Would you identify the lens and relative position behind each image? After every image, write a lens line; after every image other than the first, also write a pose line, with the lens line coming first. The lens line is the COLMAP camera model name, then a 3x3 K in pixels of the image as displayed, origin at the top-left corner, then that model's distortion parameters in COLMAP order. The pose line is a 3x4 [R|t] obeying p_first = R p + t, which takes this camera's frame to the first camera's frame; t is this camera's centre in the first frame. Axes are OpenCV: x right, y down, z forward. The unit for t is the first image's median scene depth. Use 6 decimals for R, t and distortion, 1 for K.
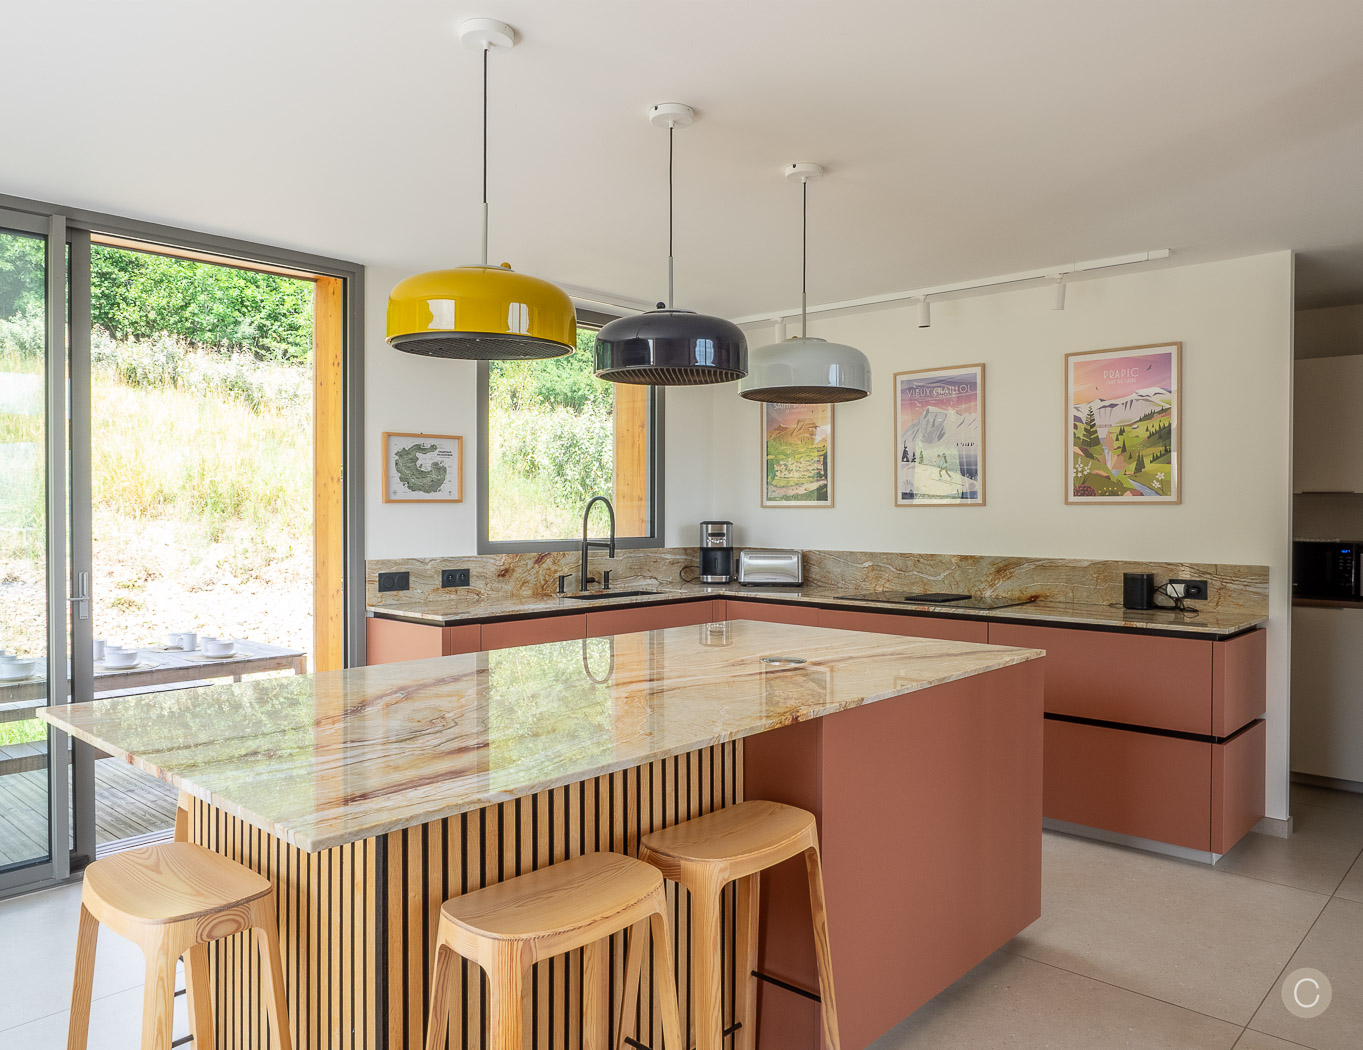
lens RADIAL K [[1003.5, 0, 654.0], [0, 1003.5, 506.4], [0, 0, 1]] dist [-0.007693, -0.005486]
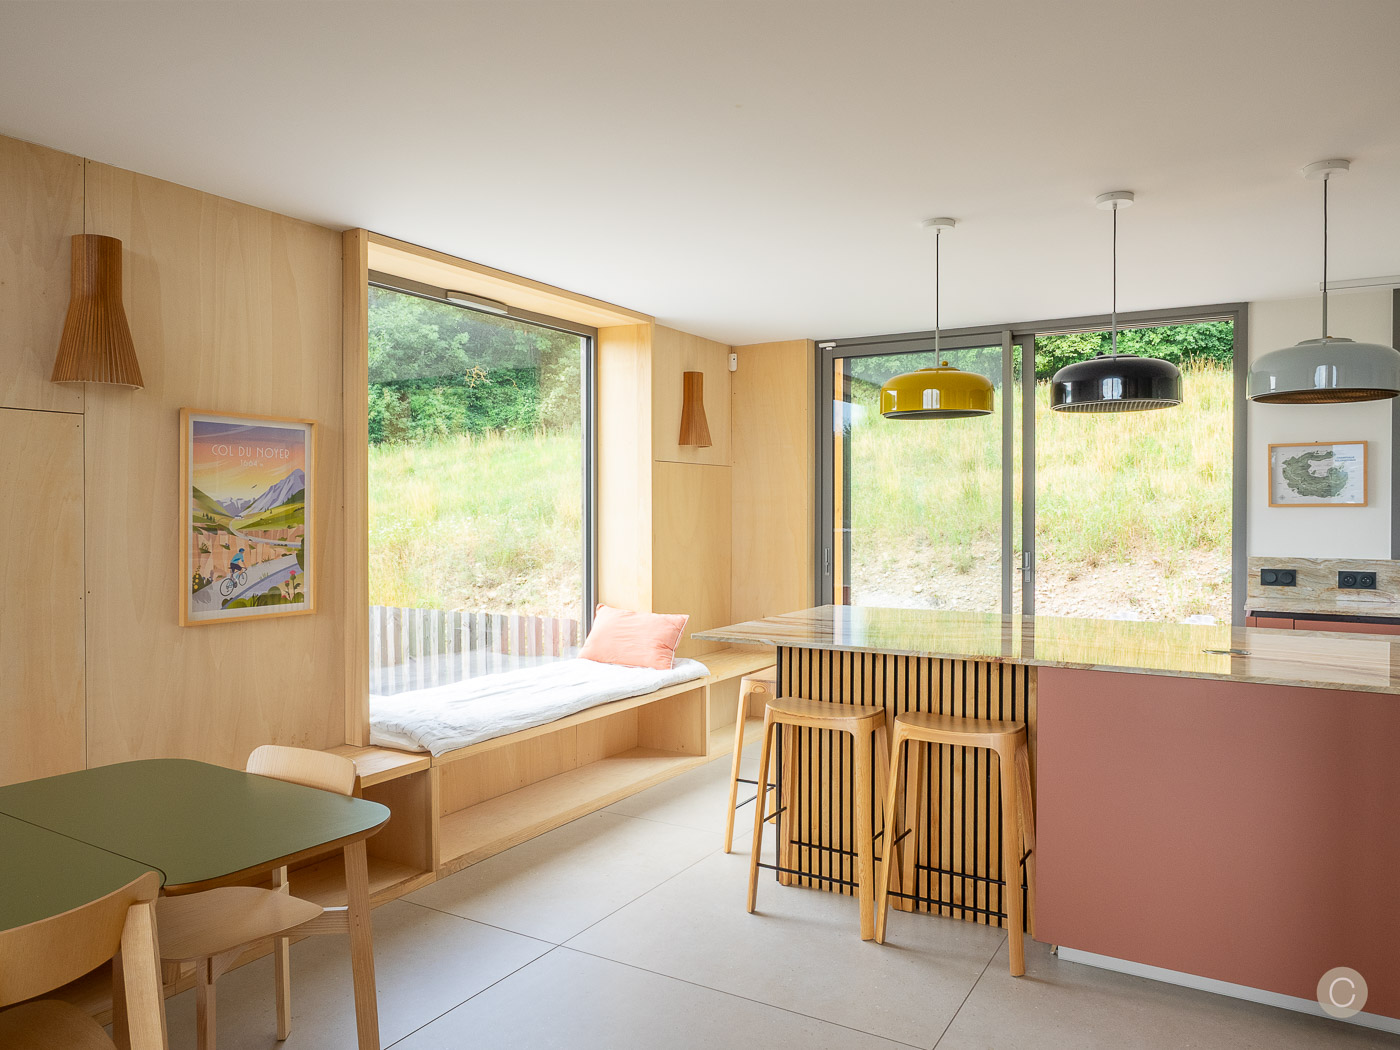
lens RADIAL K [[993.1, 0, 692.5], [0, 993.1, 518.9], [0, 0, 1]] dist [-0.016581, 0.003287]
pose [[0.186311, 0.005878, -0.982473, 0.542273], [0.004504, 0.999966, 0.006837, -0.000643], [0.982481, -0.005699, 0.186278, 0.120538]]
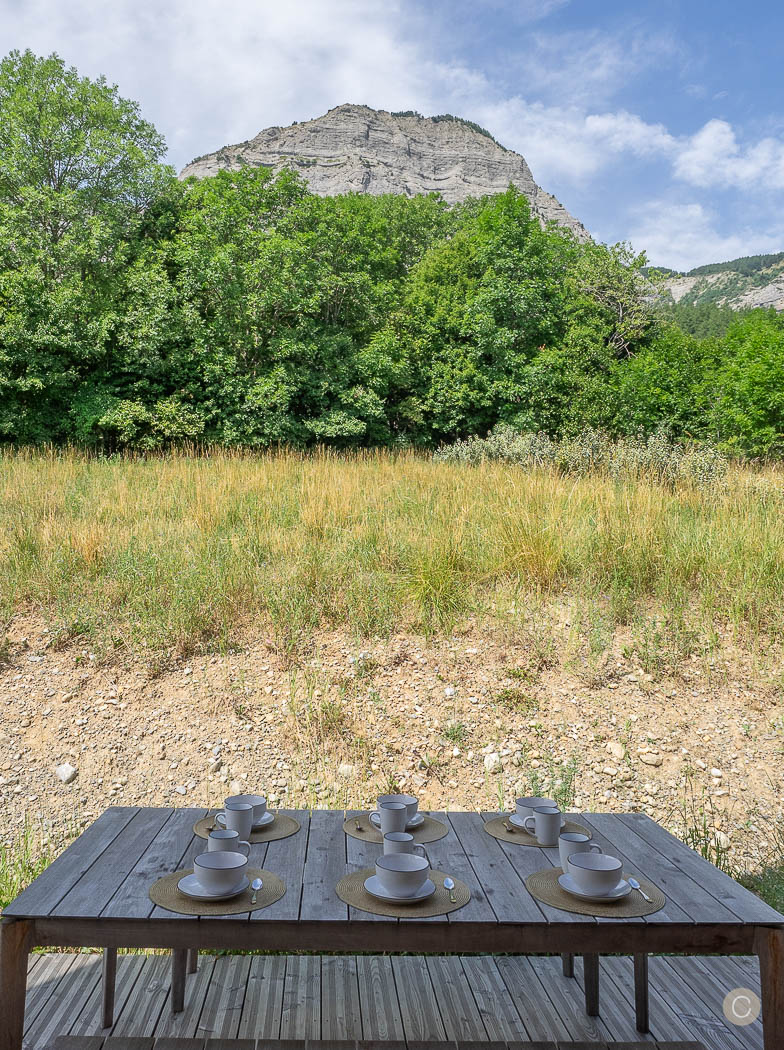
lens RADIAL K [[744.8, 0, 384.3], [0, 744.8, 517.9], [0, 0, 1]] dist [-0.016581, 0.003287]
pose [[0.732517, -0.044692, -0.679281, -0.249918], [-0.014763, 0.996565, -0.081488, 0.001629], [0.680589, 0.069720, 0.729341, 0.638202]]
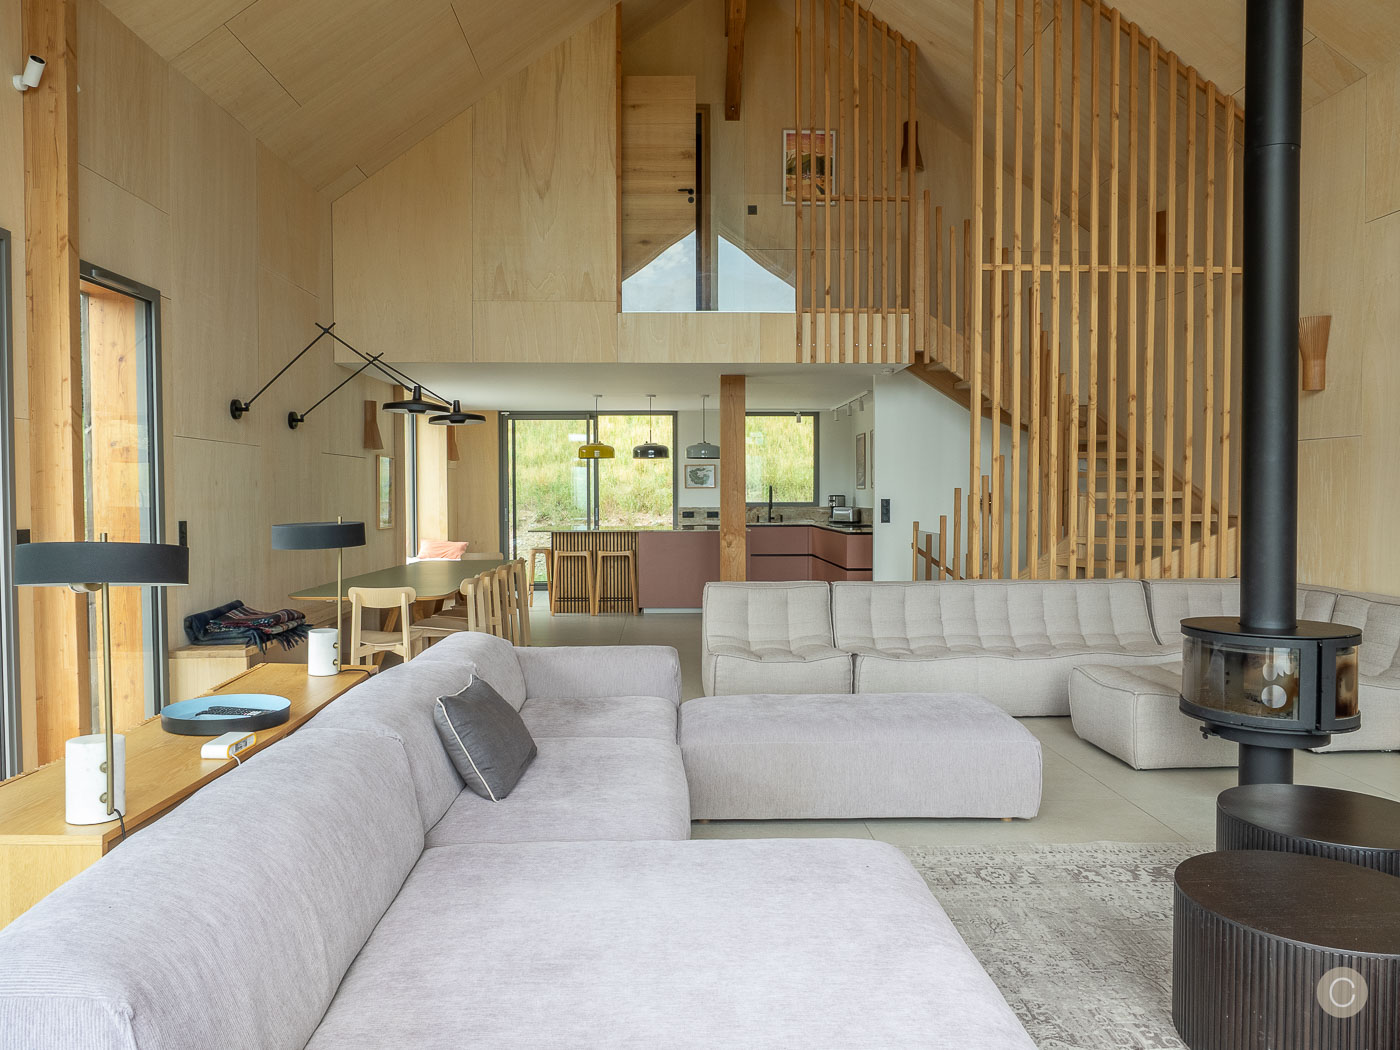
lens RADIAL K [[993.1, 0, 699.3], [0, 993.1, 524.8], [0, 0, 1]] dist [-0.016581, 0.003287]
pose [[0.695748, 0.019184, -0.718030, 1.470736], [0.006653, 0.999428, 0.033149, 0.005228], [0.718255, -0.027840, 0.695223, -0.806058]]
